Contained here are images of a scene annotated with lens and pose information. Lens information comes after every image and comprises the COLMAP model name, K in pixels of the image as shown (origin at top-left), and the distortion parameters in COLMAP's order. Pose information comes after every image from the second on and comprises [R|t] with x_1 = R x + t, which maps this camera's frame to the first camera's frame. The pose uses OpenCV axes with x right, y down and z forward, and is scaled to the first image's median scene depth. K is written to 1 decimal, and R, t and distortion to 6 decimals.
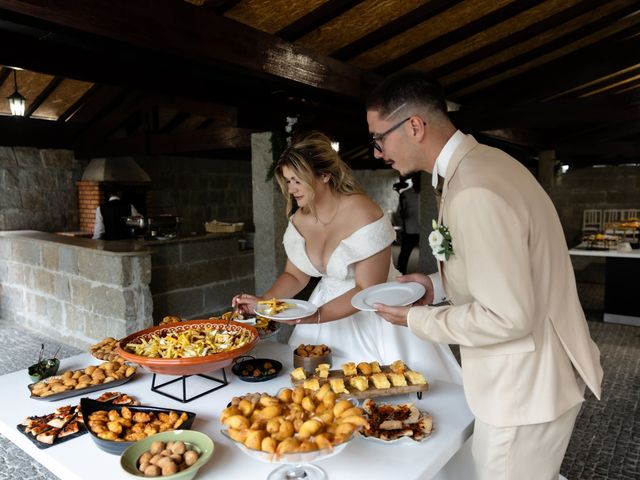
lens RADIAL K [[480.3, 0, 319.5], [0, 480.3, 241.1], [0, 0, 1]] dist [-0.007811, 0.006845]
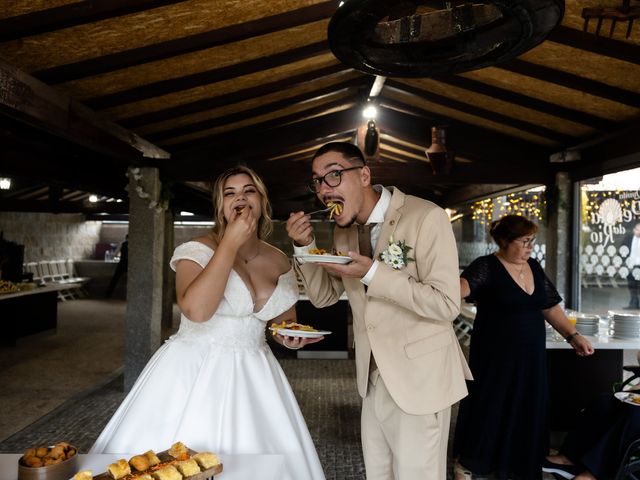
lens RADIAL K [[480.3, 0, 320.1], [0, 480.3, 240.6], [0, 0, 1]] dist [-0.007811, 0.006845]
pose [[0.798619, 0.020379, 0.601492, -0.070777], [0.040839, 0.995288, -0.087944, -0.008888], [-0.600450, 0.094799, 0.794023, 0.071808]]
